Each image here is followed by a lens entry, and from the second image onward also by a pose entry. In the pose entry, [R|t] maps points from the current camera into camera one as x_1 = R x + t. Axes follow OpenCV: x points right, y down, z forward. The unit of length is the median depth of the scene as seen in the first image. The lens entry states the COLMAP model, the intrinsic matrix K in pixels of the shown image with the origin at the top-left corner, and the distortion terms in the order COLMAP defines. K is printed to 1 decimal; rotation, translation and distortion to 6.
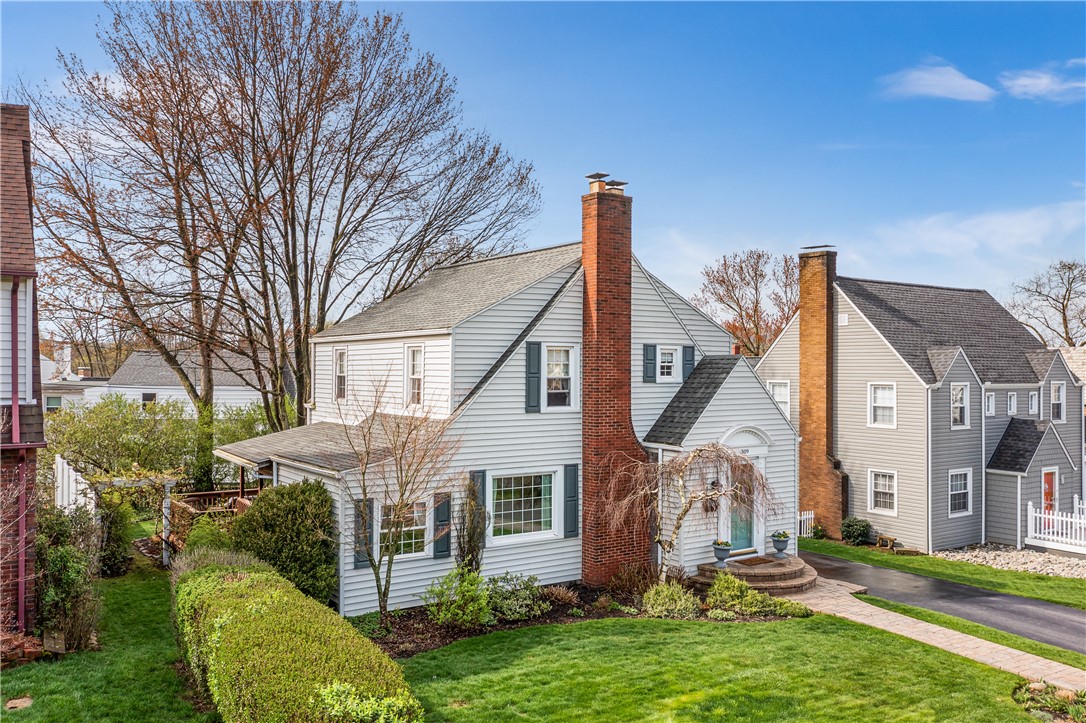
lens RADIAL K [[873.7, 0, 541.4], [0, 873.7, 362.6], [0, 0, 1]] dist [0.004196, 0.003194]
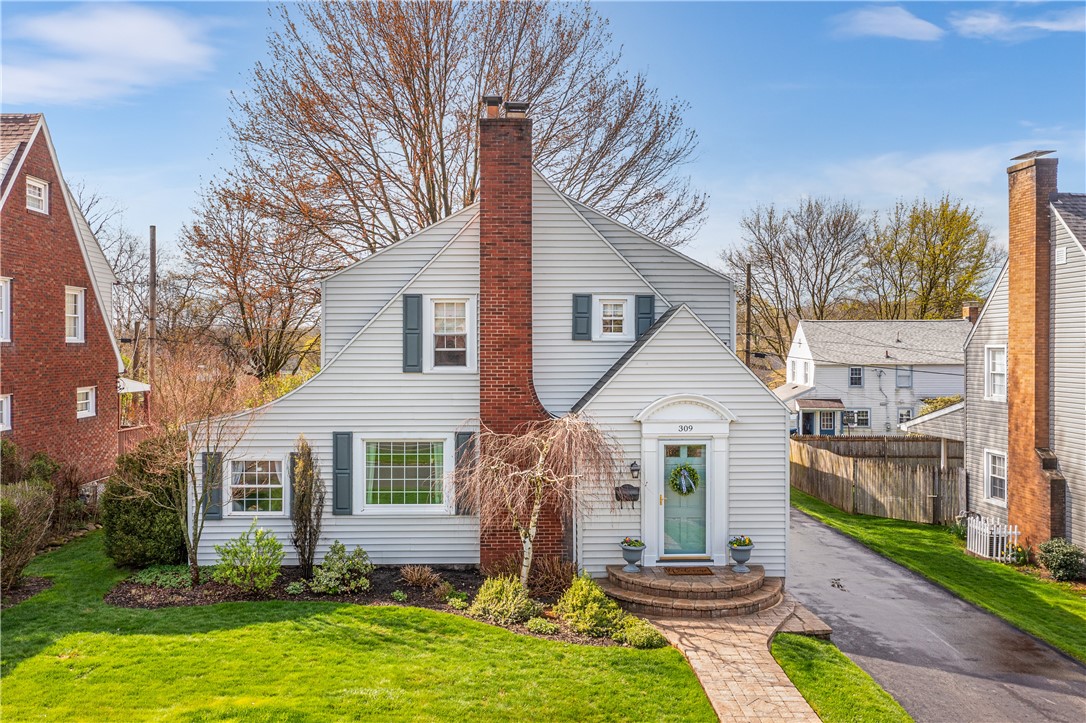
lens RADIAL K [[873.7, 0, 541.0], [0, 873.7, 356.4], [0, 0, 1]] dist [0.004196, 0.003194]
pose [[0.844981, 0.001901, -0.534792, 0.578508], [0.007547, 0.999852, 0.015479, 0.026907], [0.534742, -0.017116, 0.844842, 0.299836]]
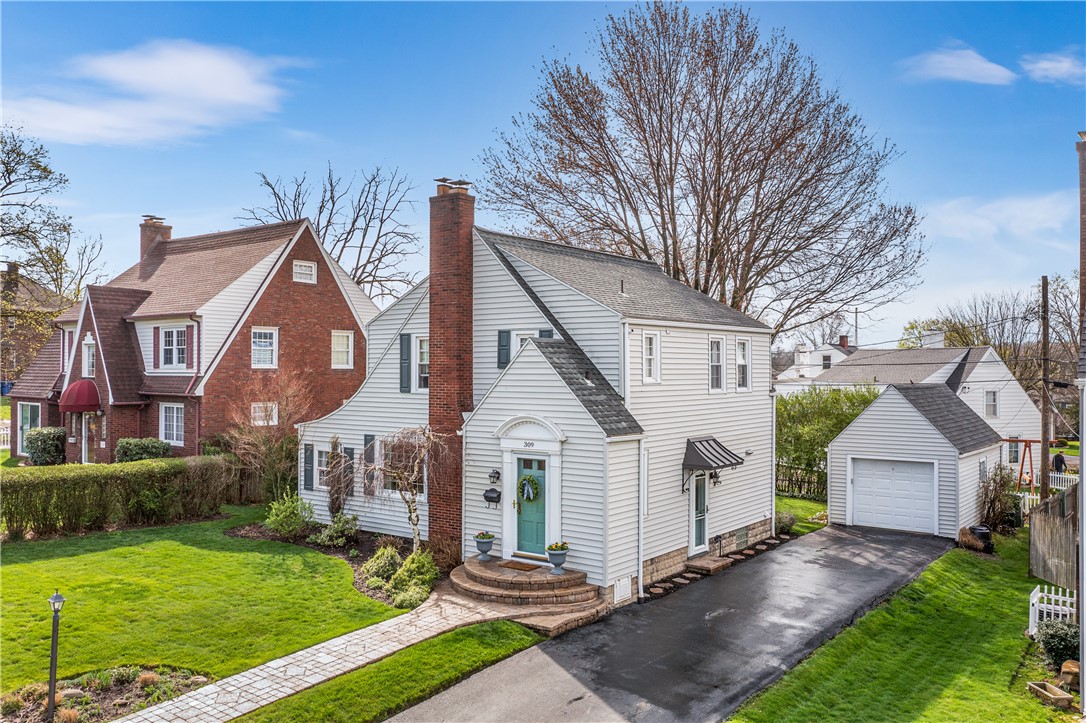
lens RADIAL K [[873.7, 0, 542.9], [0, 873.7, 367.1], [0, 0, 1]] dist [0.004196, 0.003194]
pose [[0.326304, -0.004943, -0.945252, 1.171500], [0.004416, 0.999983, -0.003705, 0.027046], [0.945255, -0.002965, 0.326320, 0.772356]]
